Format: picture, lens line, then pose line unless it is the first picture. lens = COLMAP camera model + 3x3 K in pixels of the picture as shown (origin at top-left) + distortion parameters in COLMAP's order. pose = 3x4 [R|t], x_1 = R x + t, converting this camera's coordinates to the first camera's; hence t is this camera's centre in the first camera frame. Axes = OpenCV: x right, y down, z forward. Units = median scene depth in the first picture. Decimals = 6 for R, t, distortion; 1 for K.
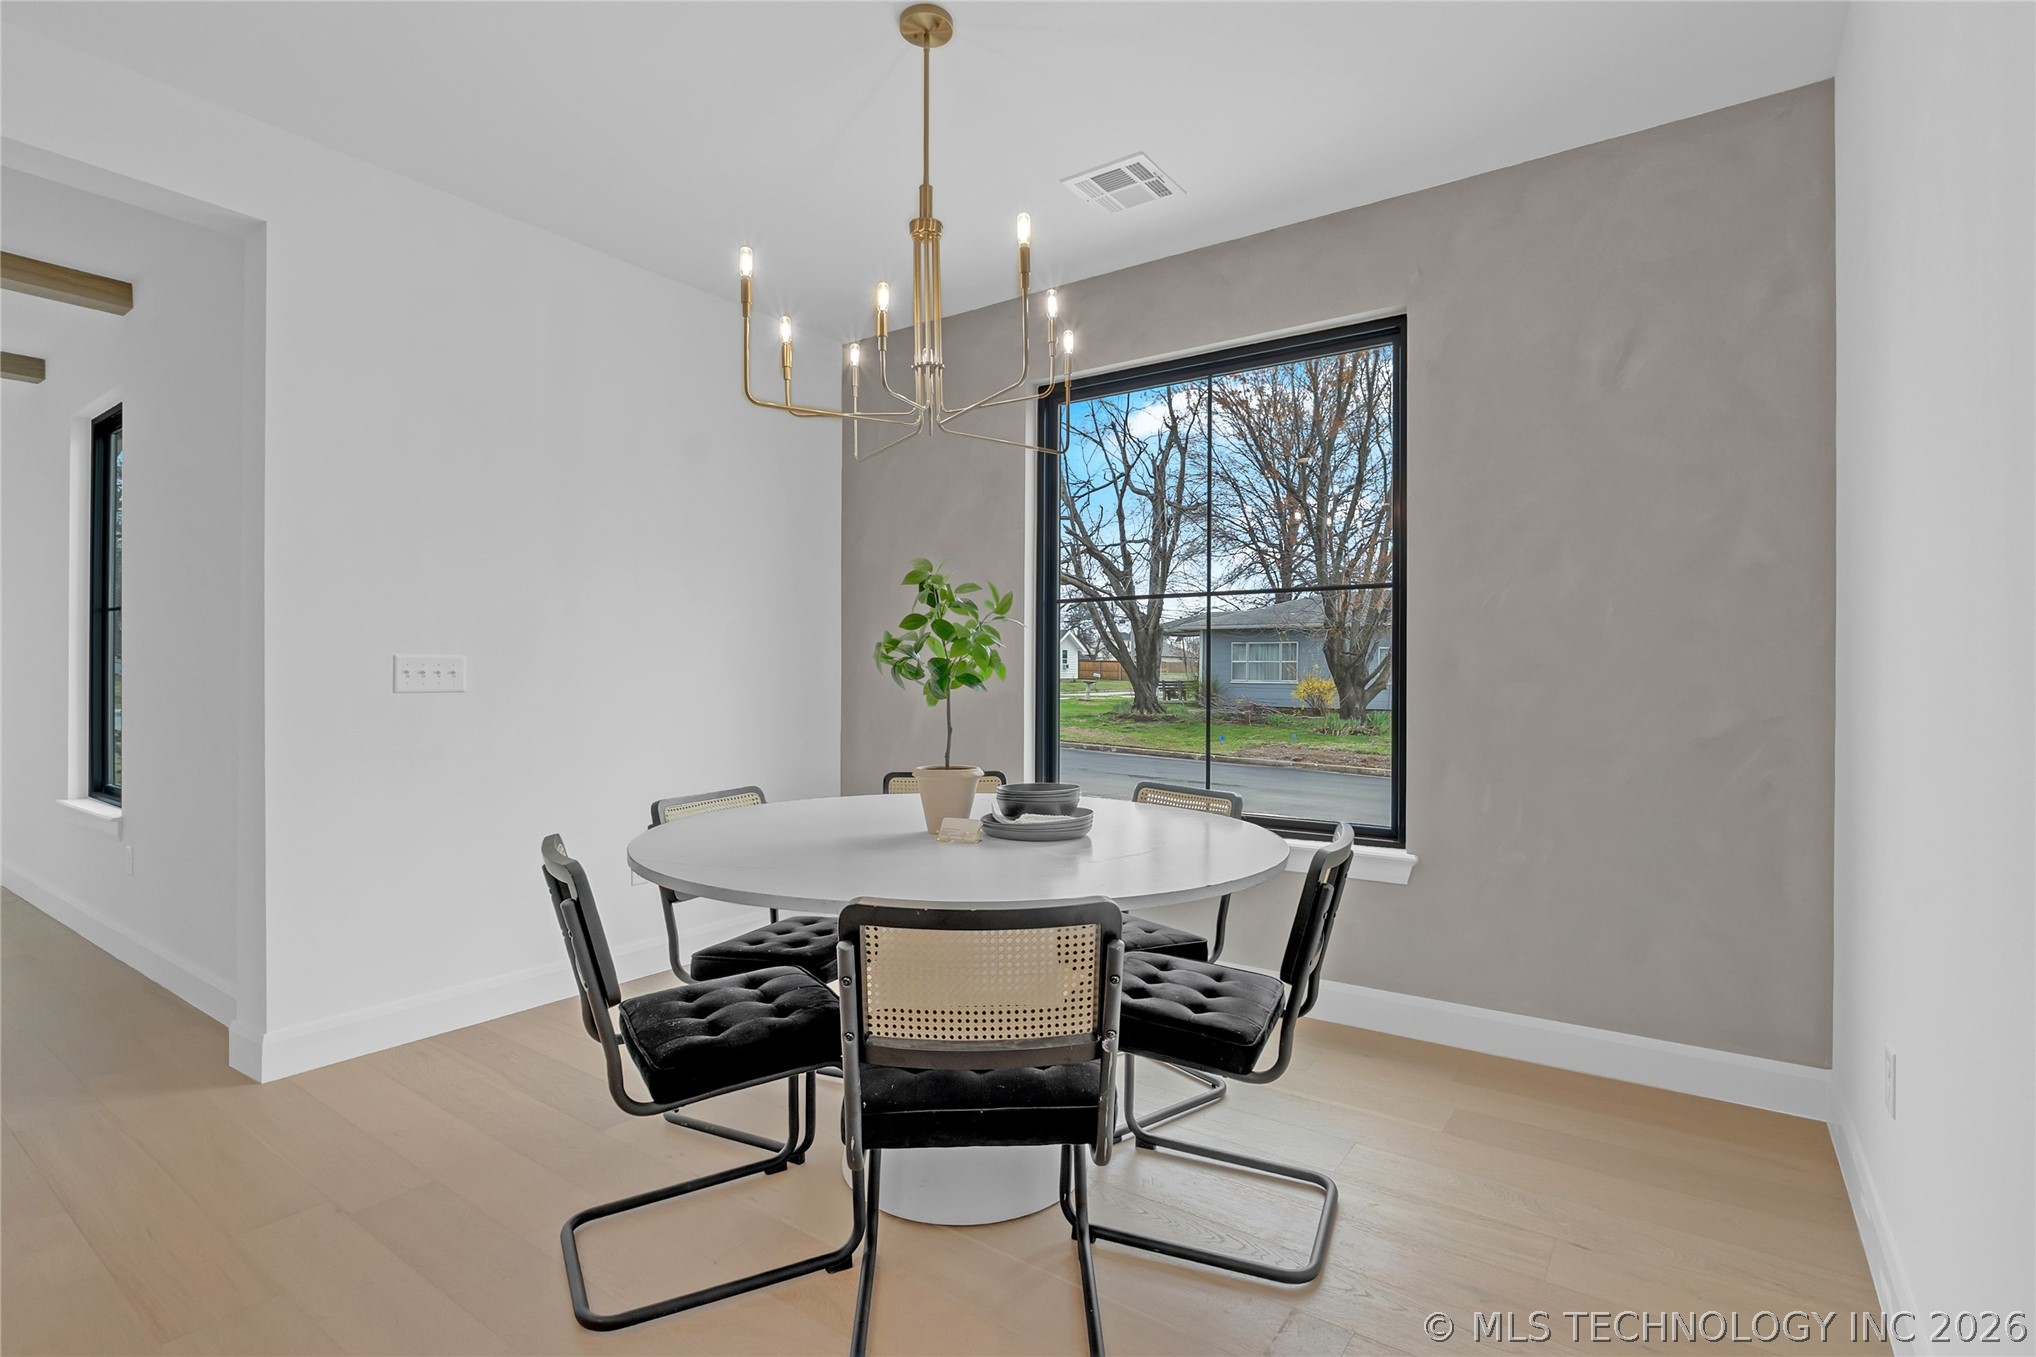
lens RADIAL K [[987.3, 0, 1012.6], [0, 987.3, 695.3], [0, 0, 1]] dist [-0.003718, -0.000430]
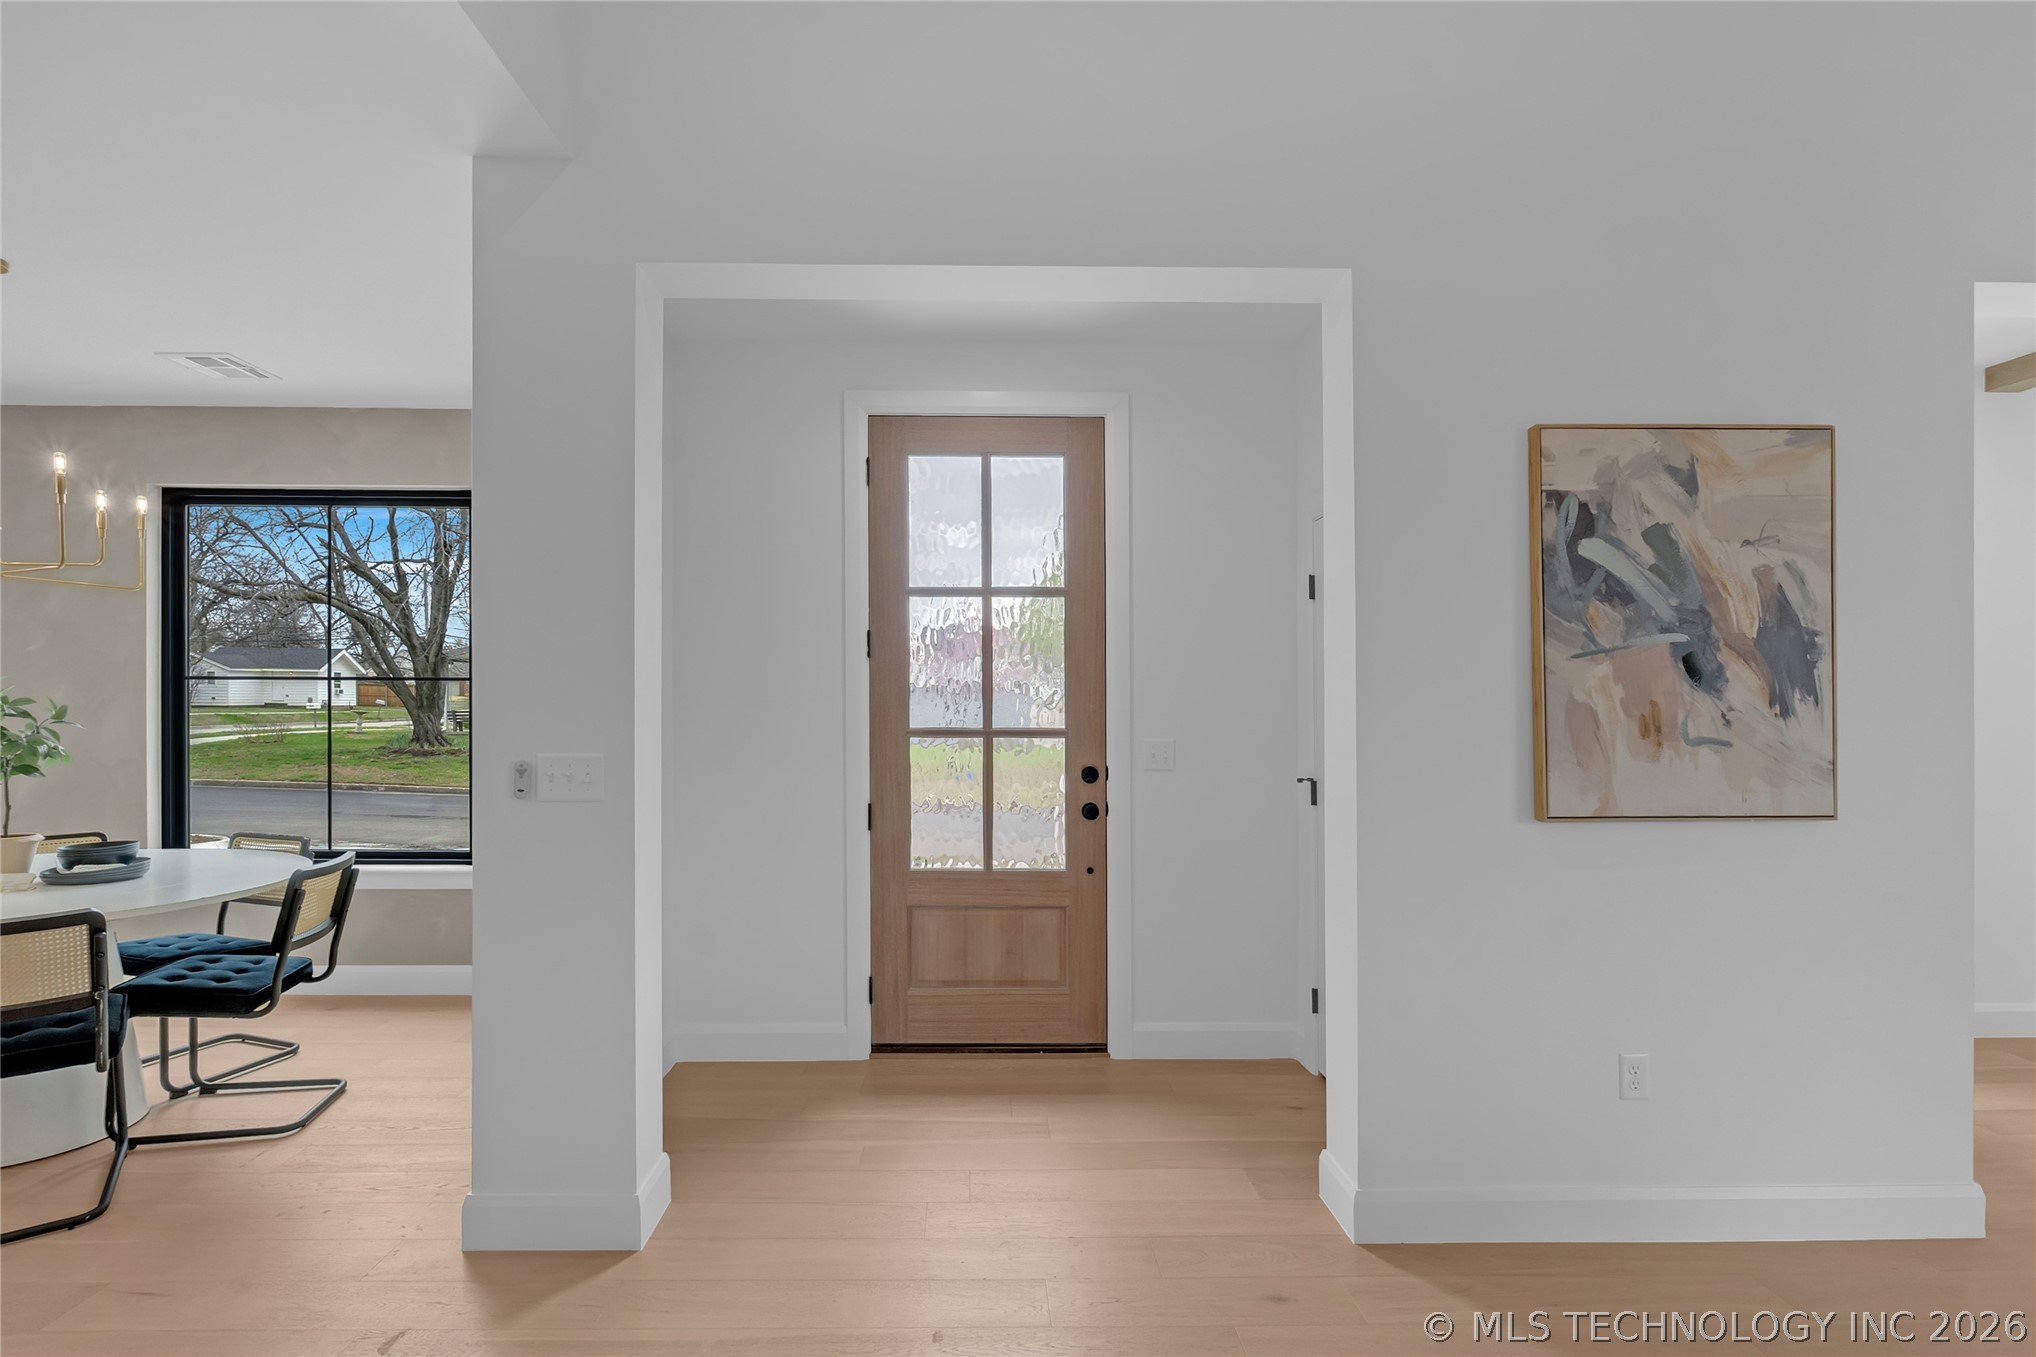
lens RADIAL K [[1001.9, 0, 1018.7], [0, 1001.9, 719.7], [0, 0, 1]] dist [-0.015664, 0.010501]
pose [[0.804492, -0.011088, 0.593859, 0.027385], [0.009219, 0.999938, 0.006181, -0.009050], [-0.593891, 0.000502, 0.804545, -0.101543]]
